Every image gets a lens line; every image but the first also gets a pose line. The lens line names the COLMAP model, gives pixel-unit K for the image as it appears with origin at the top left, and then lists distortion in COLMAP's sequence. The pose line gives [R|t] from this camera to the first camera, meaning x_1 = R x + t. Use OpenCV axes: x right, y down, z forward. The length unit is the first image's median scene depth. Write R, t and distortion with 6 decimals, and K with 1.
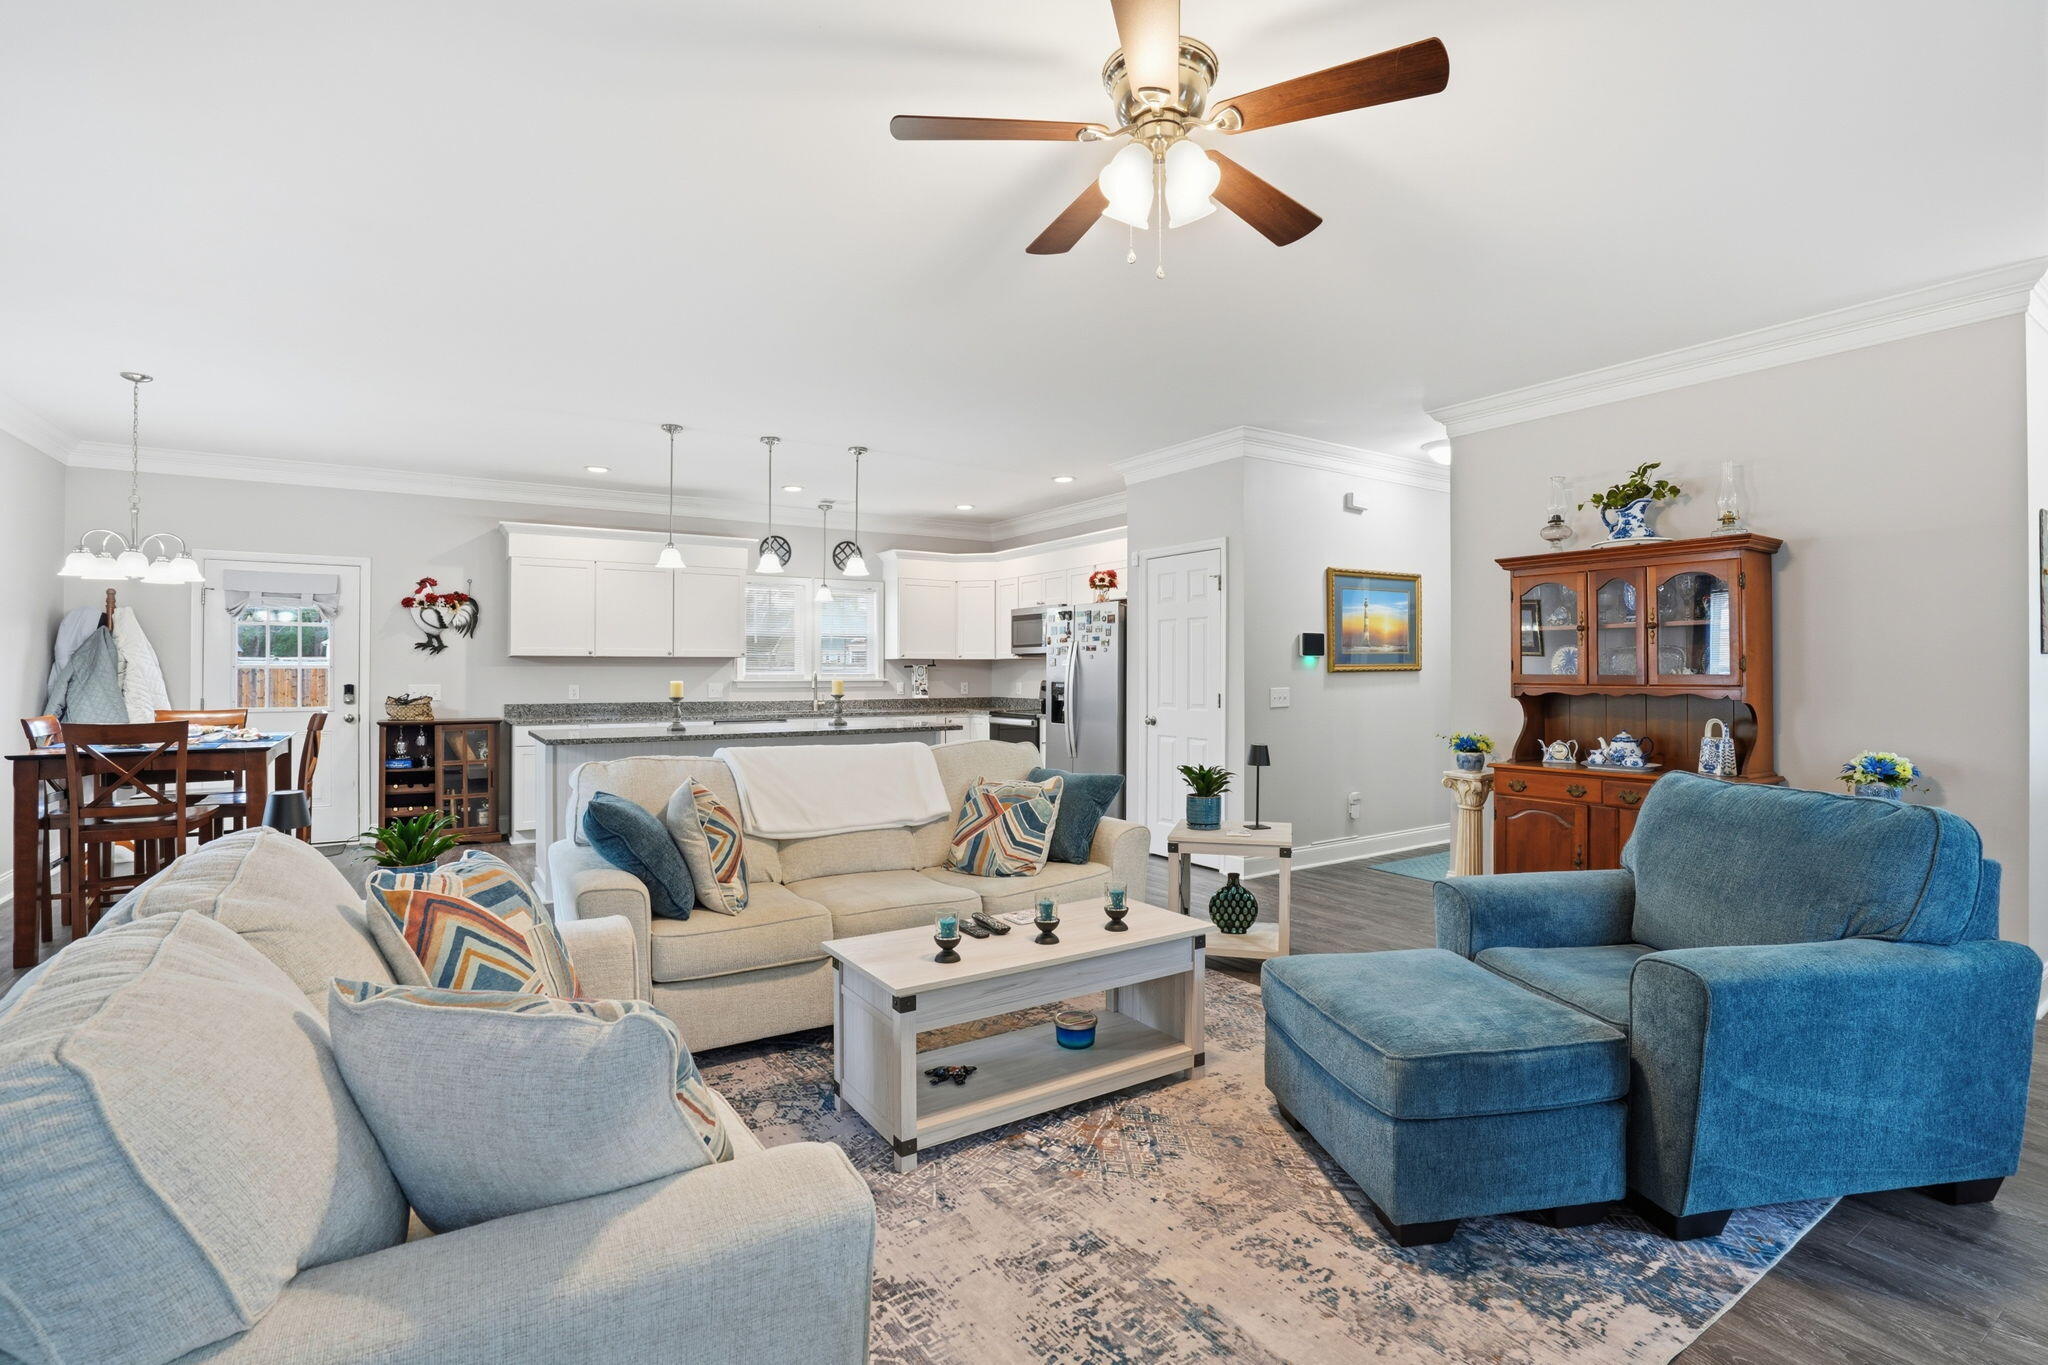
lens RADIAL K [[954.5, 0, 1007.8], [0, 954.5, 669.3], [0, 0, 1]] dist [-0.044192, 0.016363]
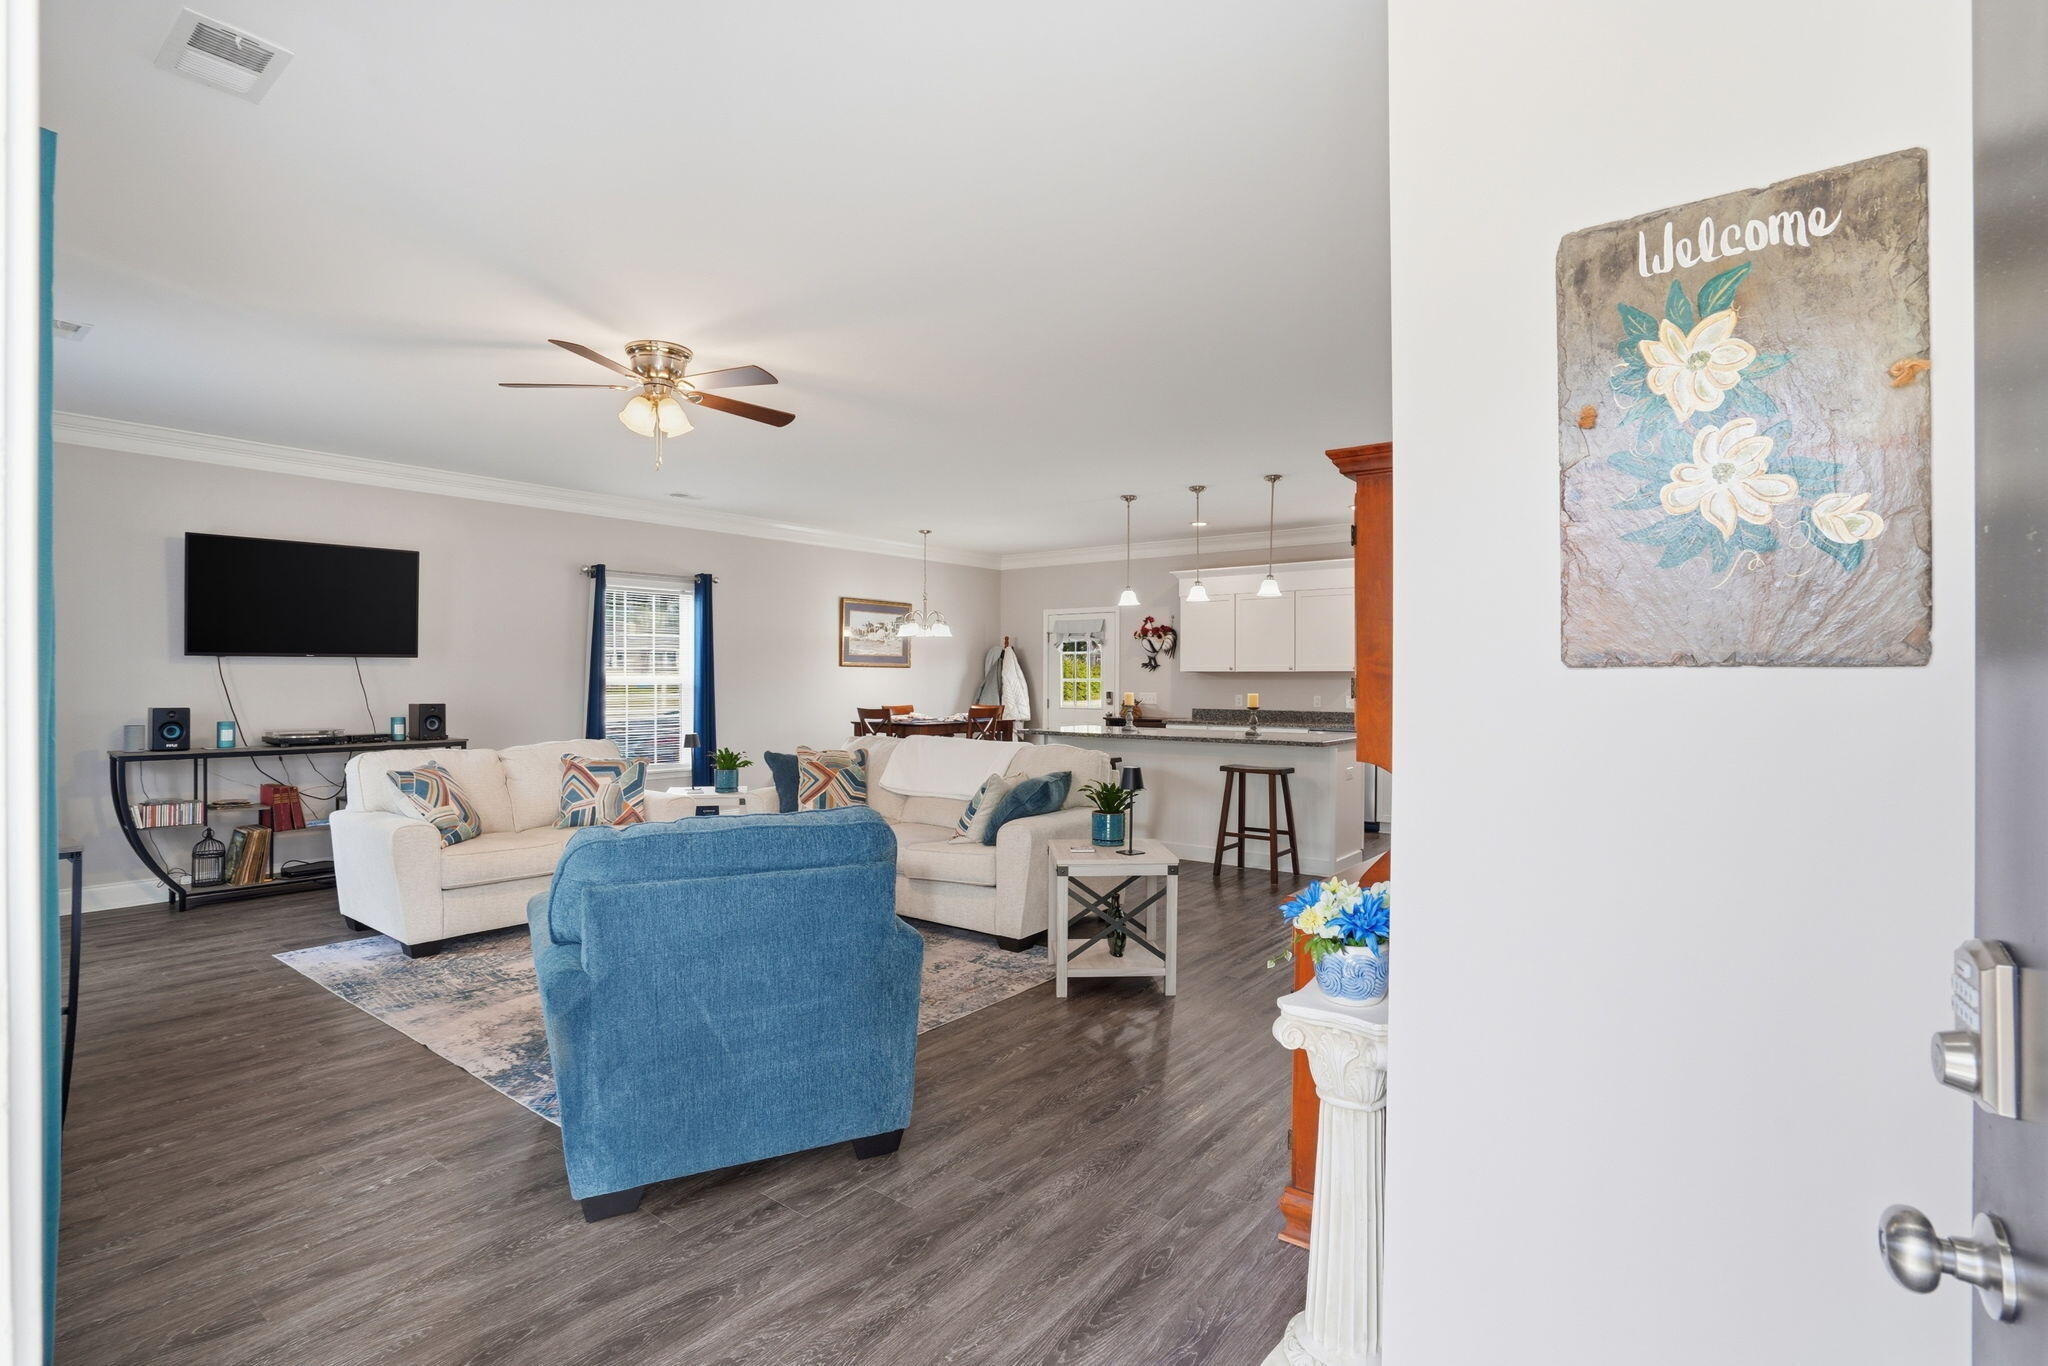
lens RADIAL K [[954.5, 0, 1007.8], [0, 954.5, 669.8], [0, 0, 1]] dist [-0.044192, 0.016363]
pose [[0.319337, -0.008696, -0.947601, 1.207293], [0.000261, 0.999959, -0.009089, -0.008773], [0.947641, 0.002655, 0.319326, 0.612742]]
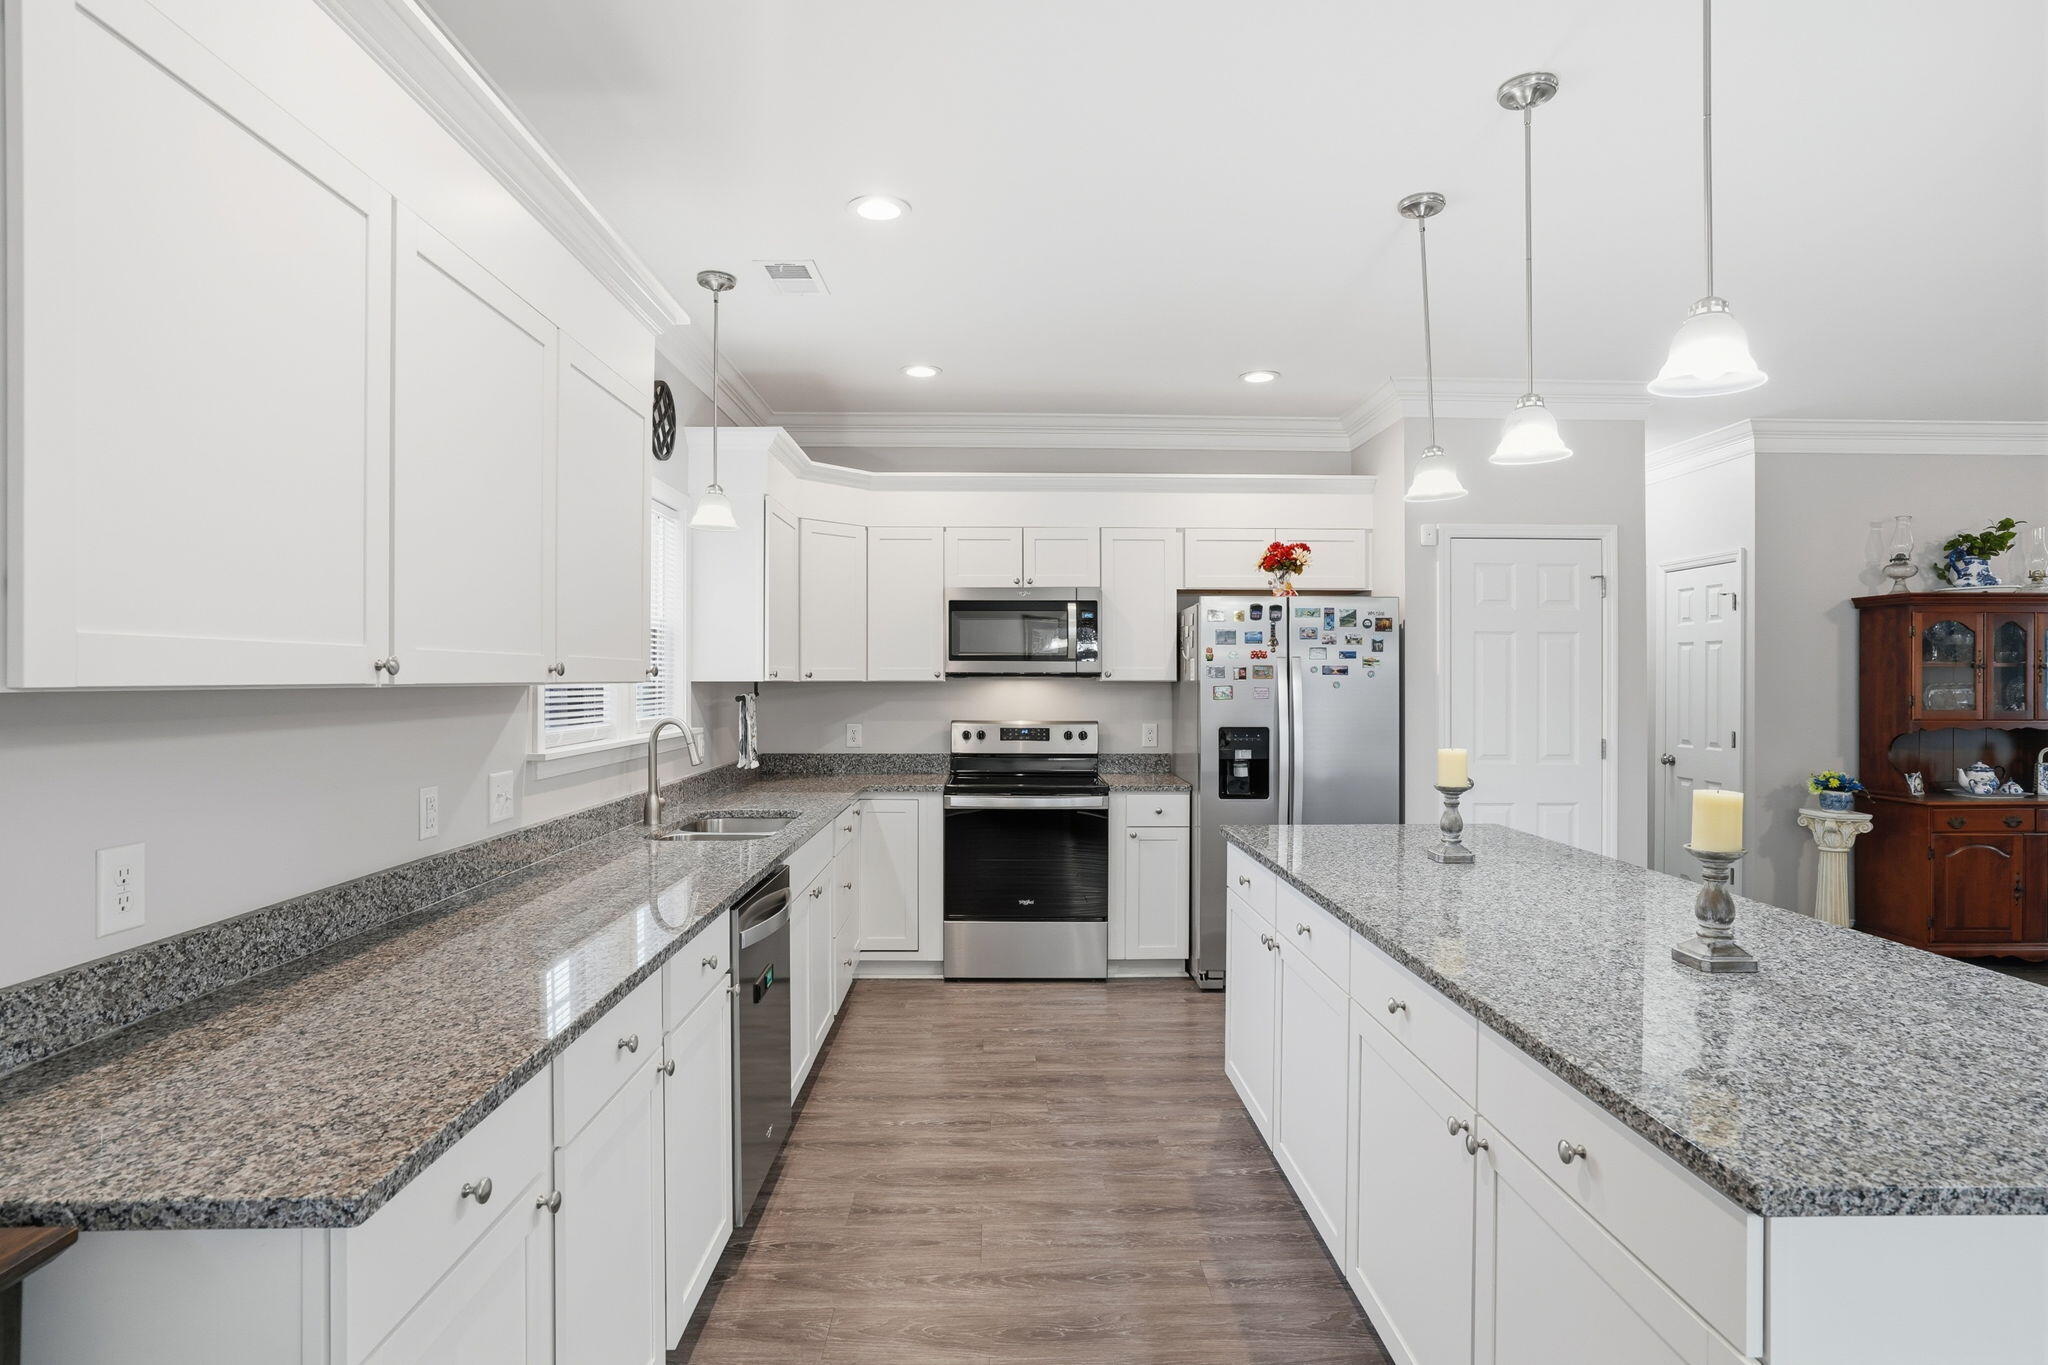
lens RADIAL K [[1054.7, 0, 1024.0], [0, 1054.7, 682.5], [0, 0, 1]] dist [-0.020090, 0.000526]
pose [[0.513659, -0.002027, 0.857992, -1.039383], [-0.005266, 0.999971, 0.005515, -0.029976], [-0.857978, -0.007351, 0.513633, 1.465313]]
